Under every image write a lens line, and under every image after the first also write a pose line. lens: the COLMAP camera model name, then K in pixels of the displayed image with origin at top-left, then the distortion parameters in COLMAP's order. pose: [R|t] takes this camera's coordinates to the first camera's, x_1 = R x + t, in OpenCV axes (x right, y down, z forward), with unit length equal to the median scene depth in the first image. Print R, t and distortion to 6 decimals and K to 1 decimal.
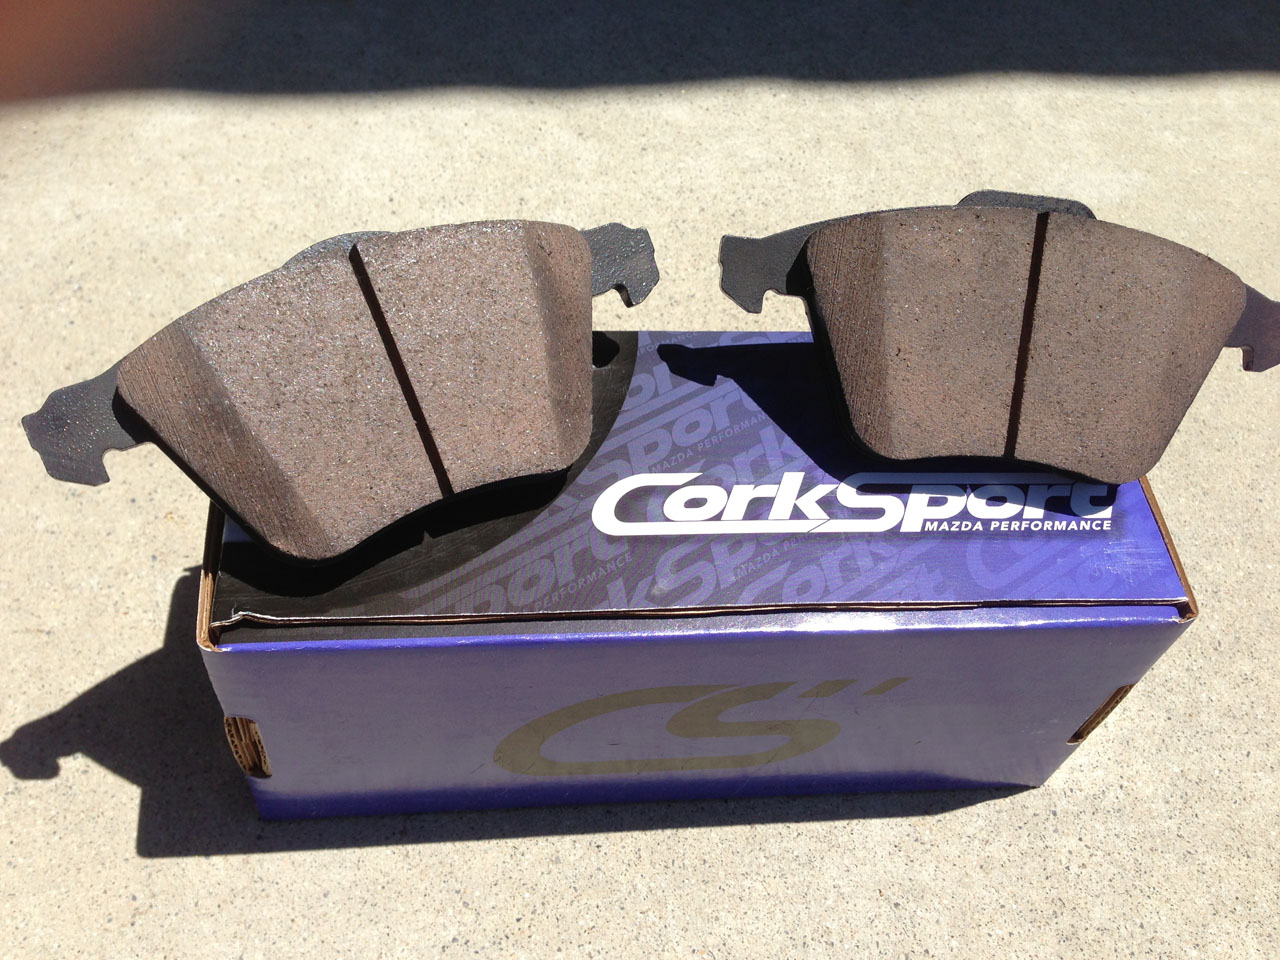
lens RADIAL K [[1253.6, 0, 679.2], [0, 1253.6, 504.5], [0, 0, 1]] dist [0.102646, -0.234788]
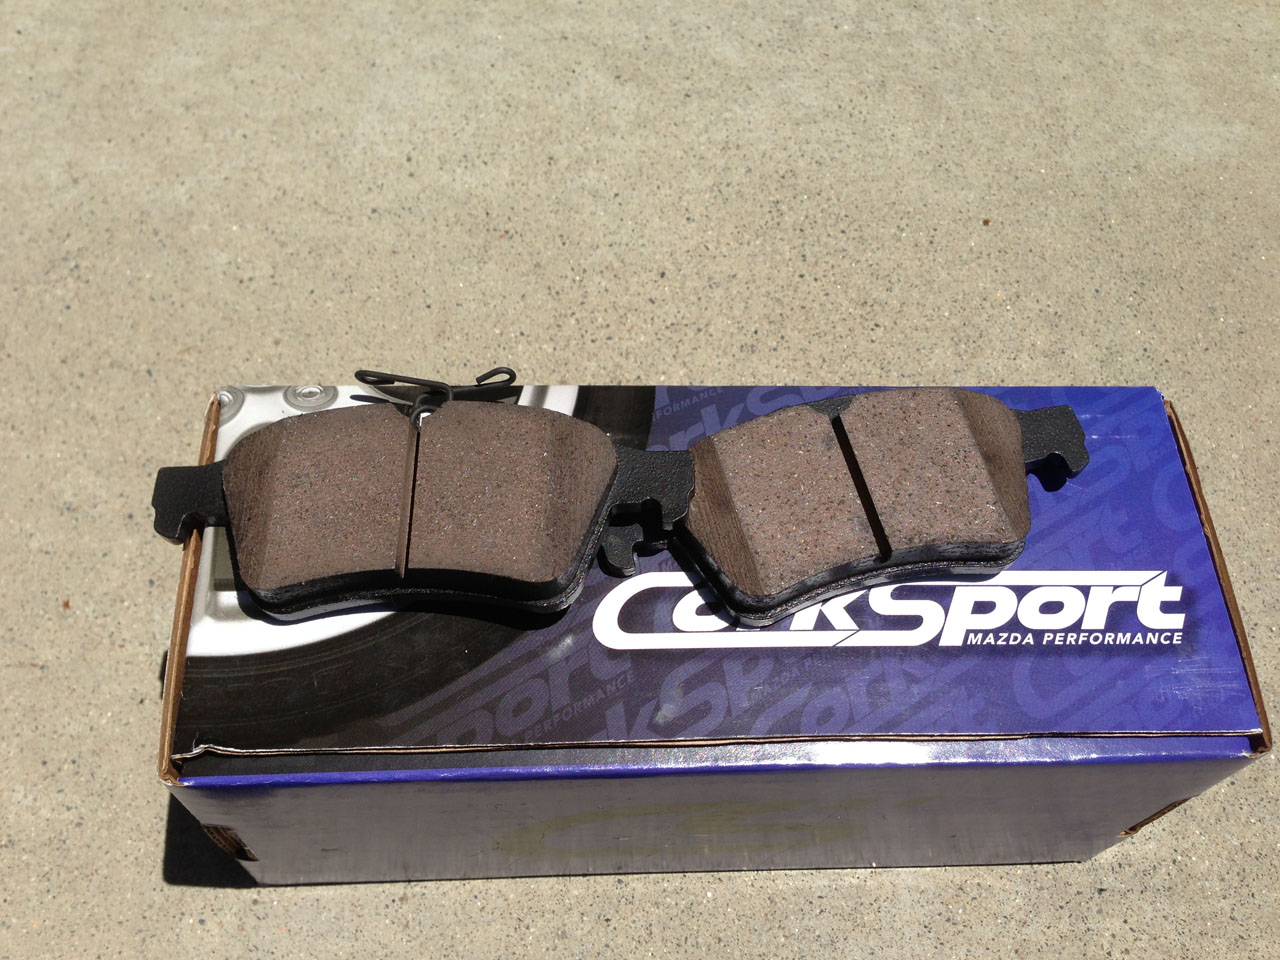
lens RADIAL K [[1242.6, 0, 677.1], [0, 1242.6, 494.9], [0, 0, 1]] dist [0.092414, -0.205689]
pose [[0.998130, 0.025445, -0.055584, 0.027464], [-0.018070, 0.991432, 0.129370, -0.143428], [0.058399, -0.128123, 0.990037, 0.095475]]
